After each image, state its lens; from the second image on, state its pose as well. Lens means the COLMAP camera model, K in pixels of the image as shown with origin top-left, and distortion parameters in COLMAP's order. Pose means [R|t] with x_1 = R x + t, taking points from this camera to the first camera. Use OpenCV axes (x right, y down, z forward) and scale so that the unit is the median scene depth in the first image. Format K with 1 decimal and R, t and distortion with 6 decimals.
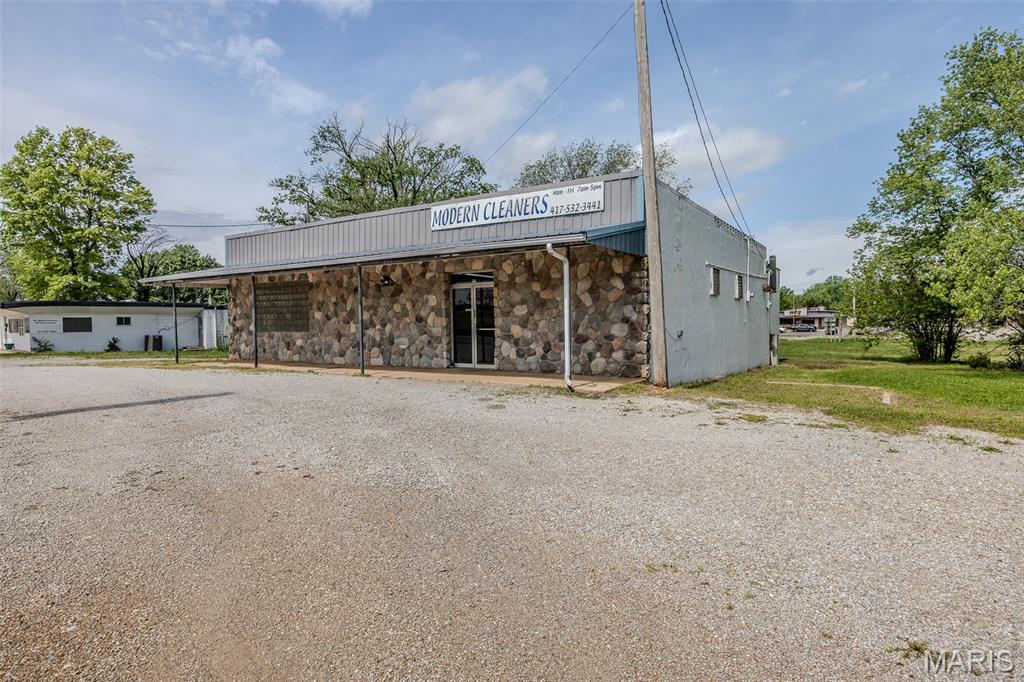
lens RADIAL K [[597.8, 0, 511.5], [0, 597.8, 340.5], [0, 0, 1]] dist [0.002027, 0.000066]
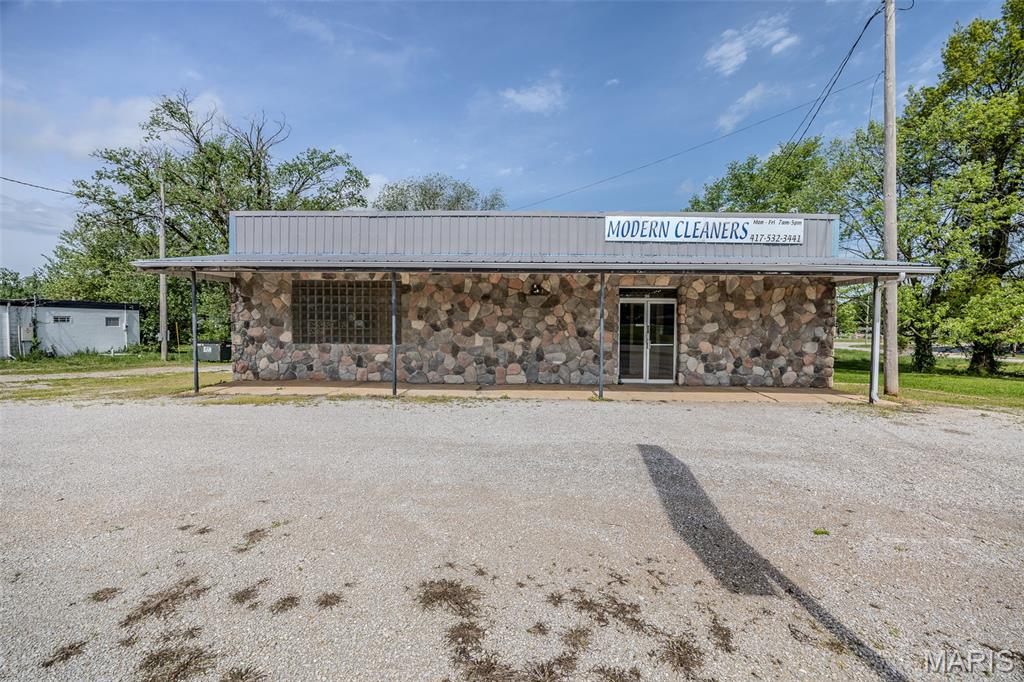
lens RADIAL K [[461.9, 0, 512.0], [0, 461.9, 340.8], [0, 0, 1]] dist [-0.022129, -0.000238]
pose [[0.843034, 0.003679, 0.537848, -0.666707], [-0.003353, 0.999993, -0.001586, -0.023120], [-0.537850, -0.000466, 0.843040, 0.469446]]
